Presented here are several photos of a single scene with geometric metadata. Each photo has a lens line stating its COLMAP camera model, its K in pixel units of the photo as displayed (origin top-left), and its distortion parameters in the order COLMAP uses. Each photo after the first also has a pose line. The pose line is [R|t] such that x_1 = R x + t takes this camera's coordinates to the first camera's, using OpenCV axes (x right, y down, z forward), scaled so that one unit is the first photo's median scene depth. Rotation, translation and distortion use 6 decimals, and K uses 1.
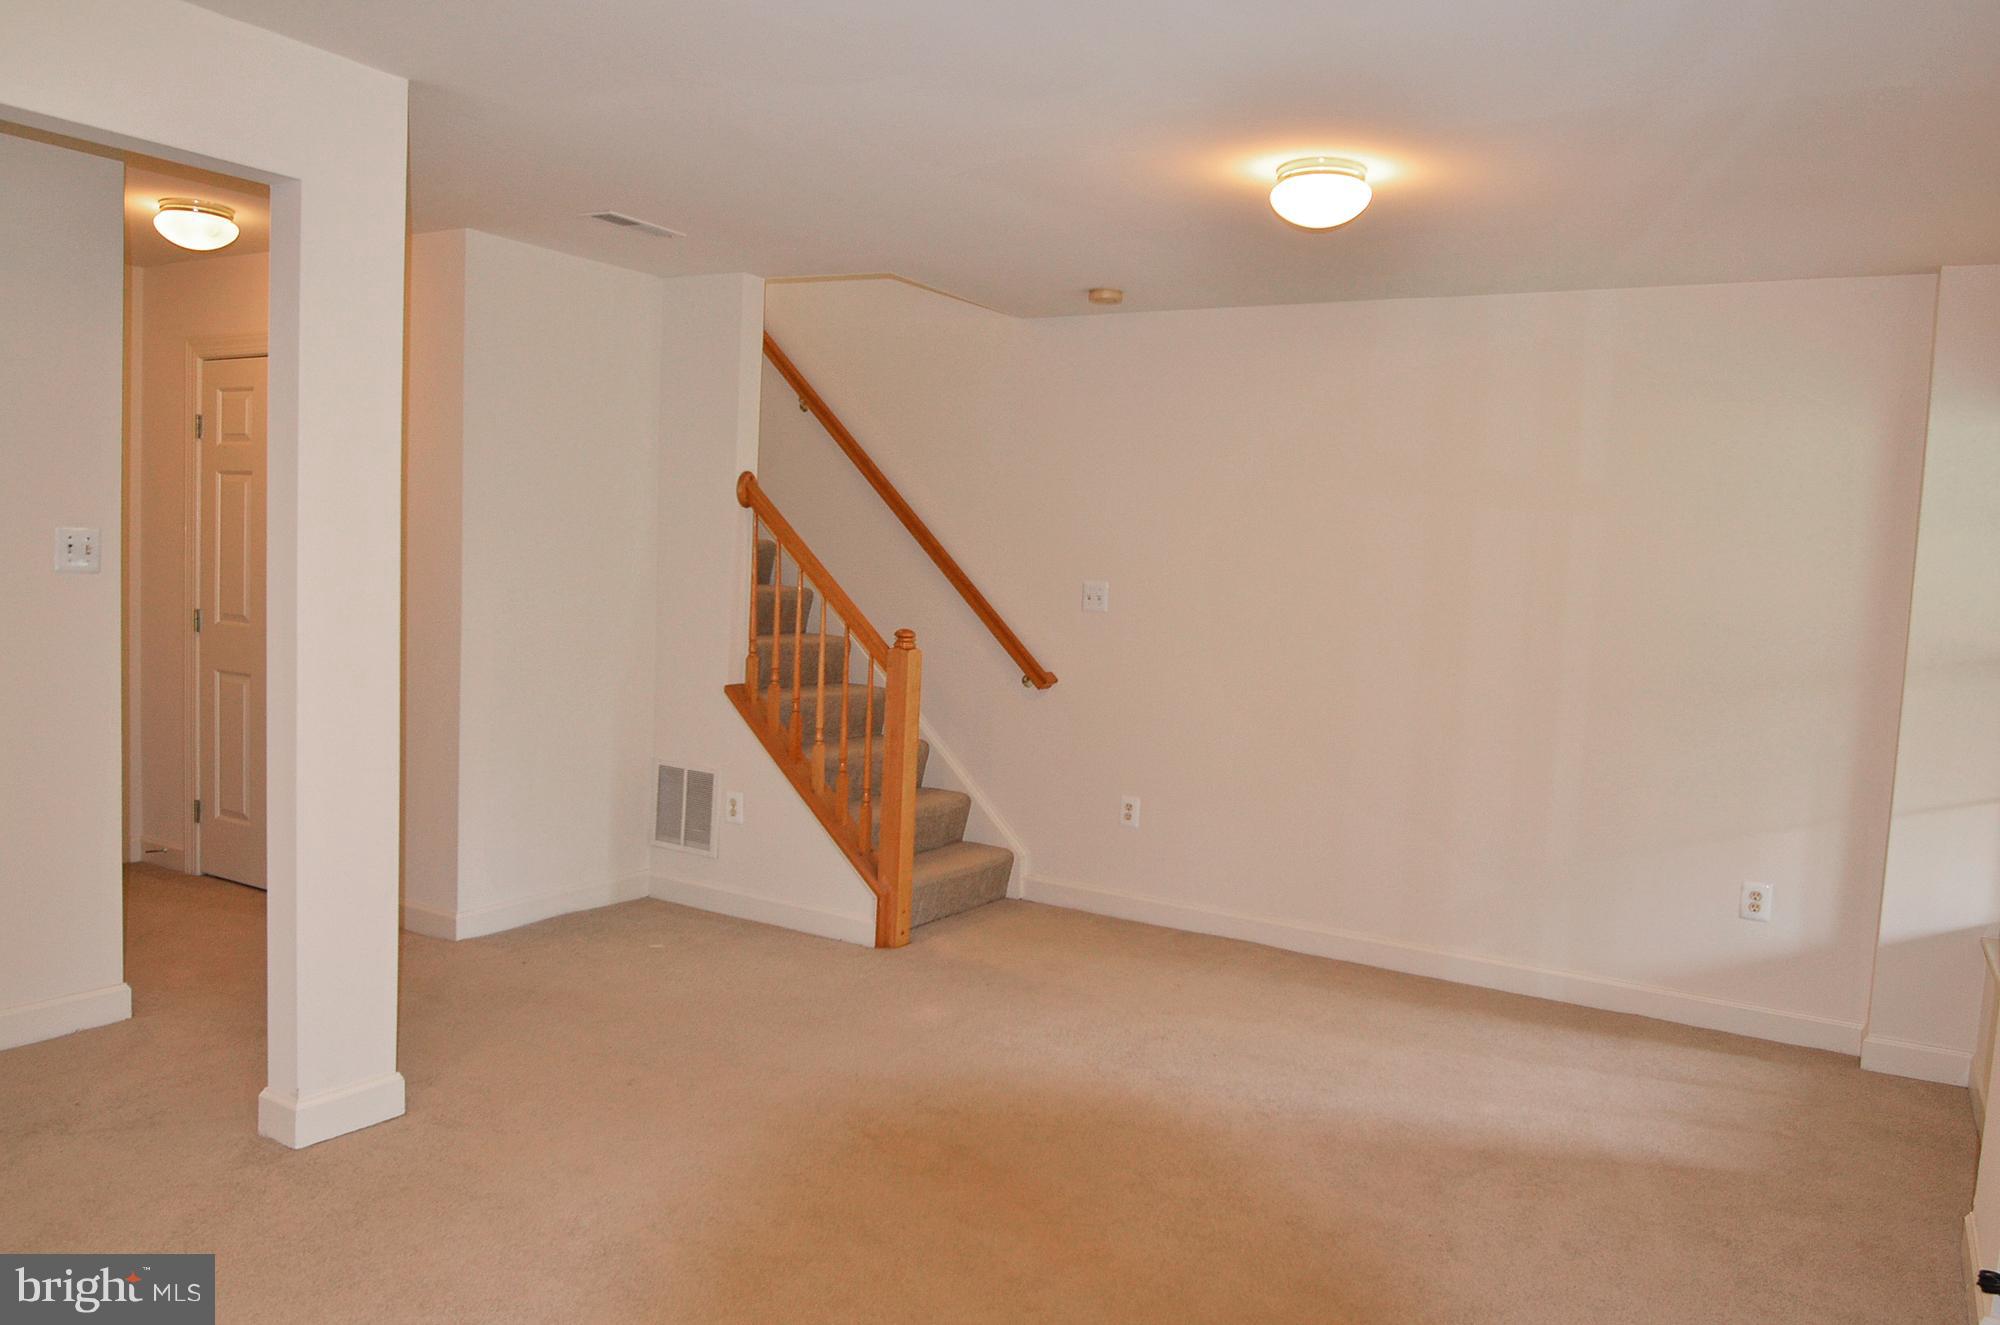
lens RADIAL K [[1392.3, 0, 1036.3], [0, 1392.3, 675.8], [0, 0, 1]] dist [0.006902, -0.045893]
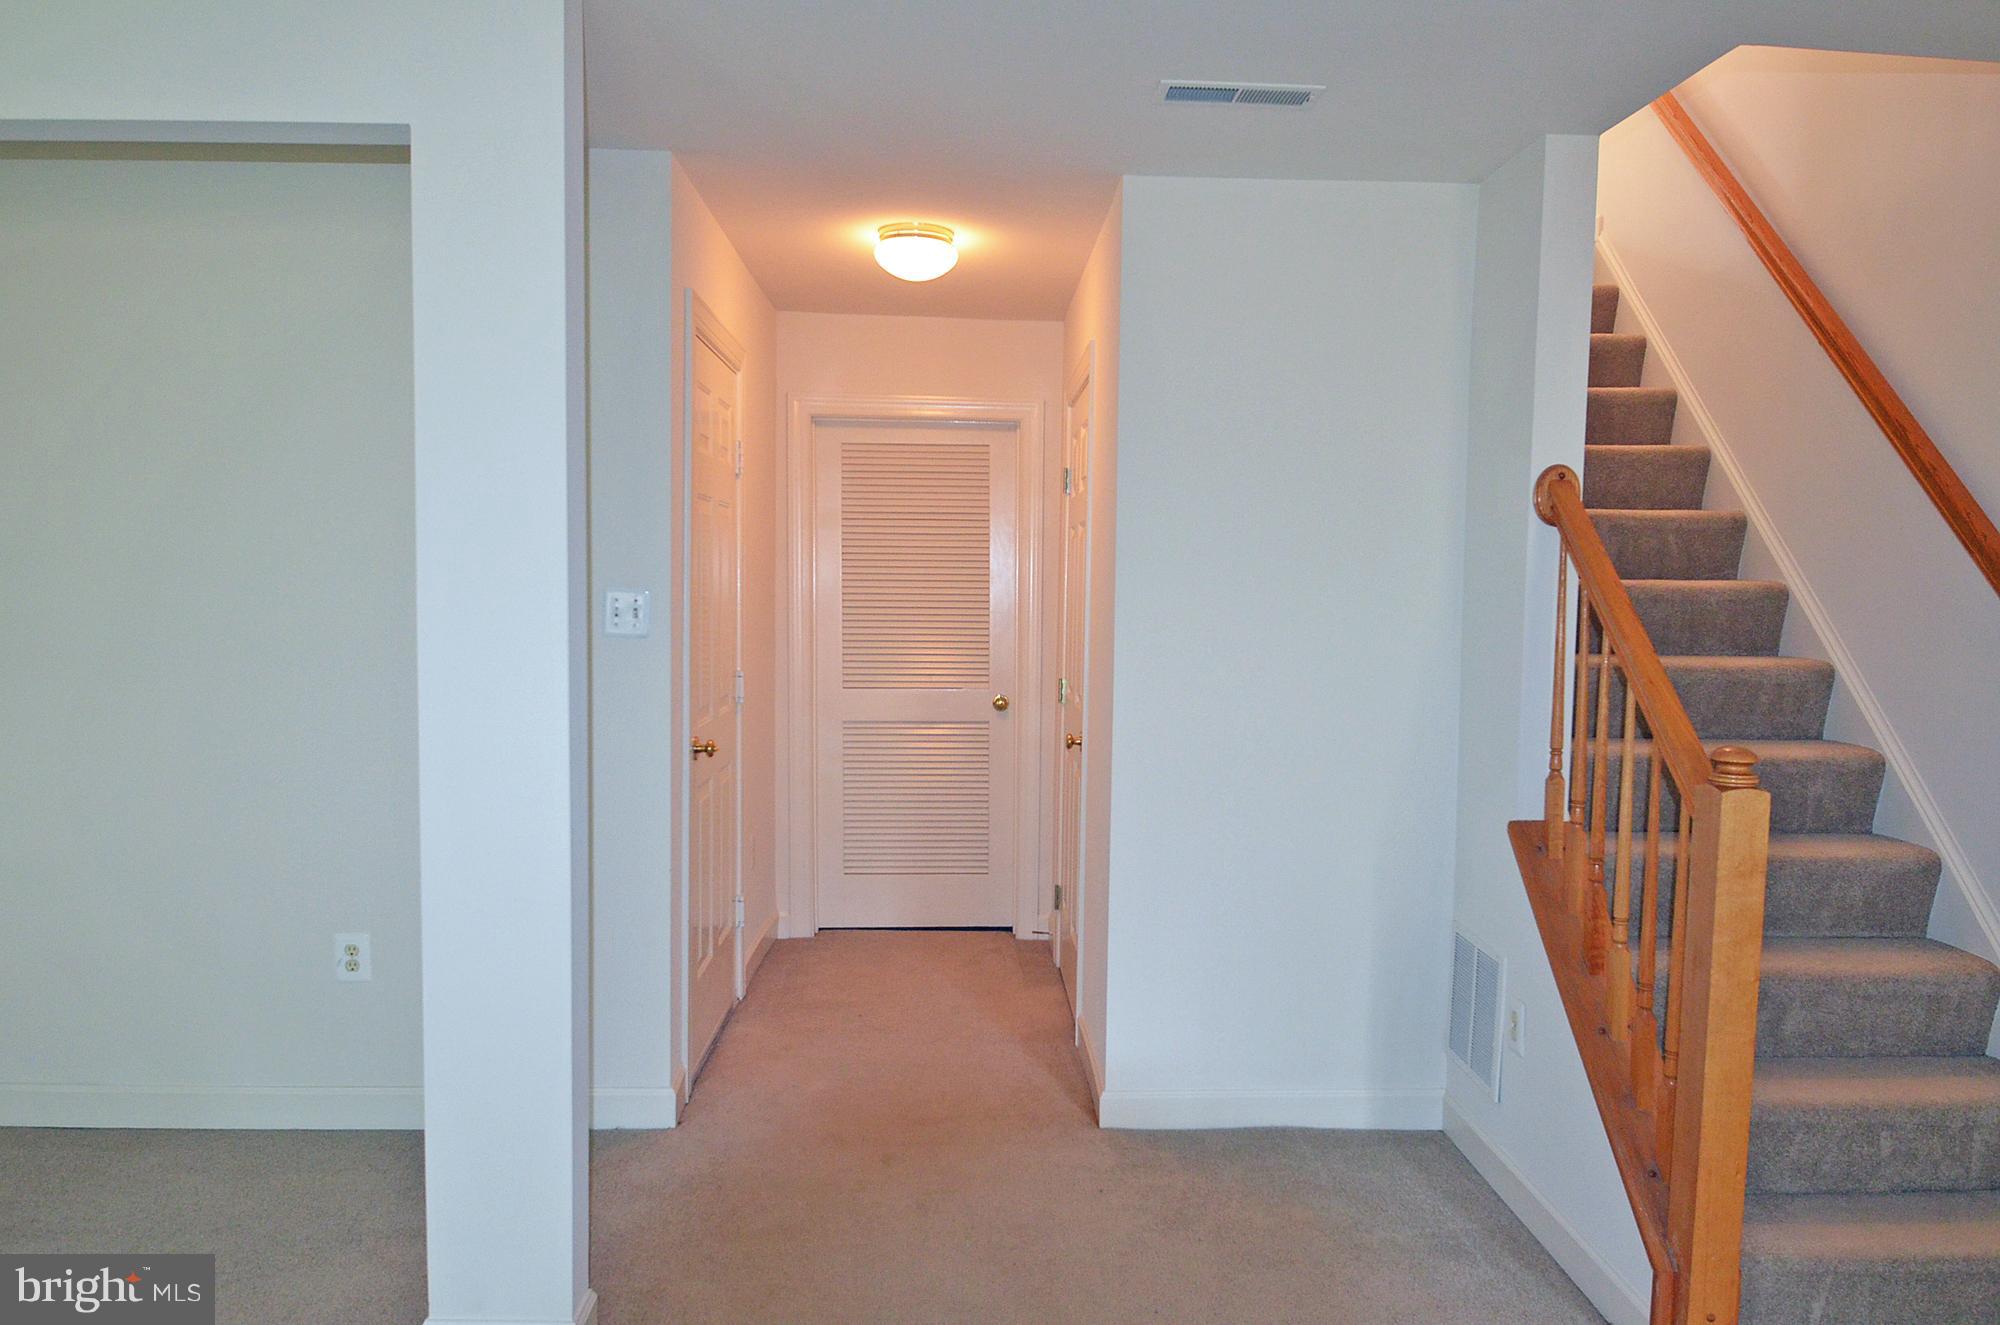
lens RADIAL K [[1392.3, 0, 1036.3], [0, 1392.3, 675.8], [0, 0, 1]] dist [0.006902, -0.045893]
pose [[0.544867, 0.015035, -0.838388, 0.170327], [-0.058918, 0.998055, -0.020393, -0.031819], [0.836450, 0.060507, 0.544693, 0.493640]]
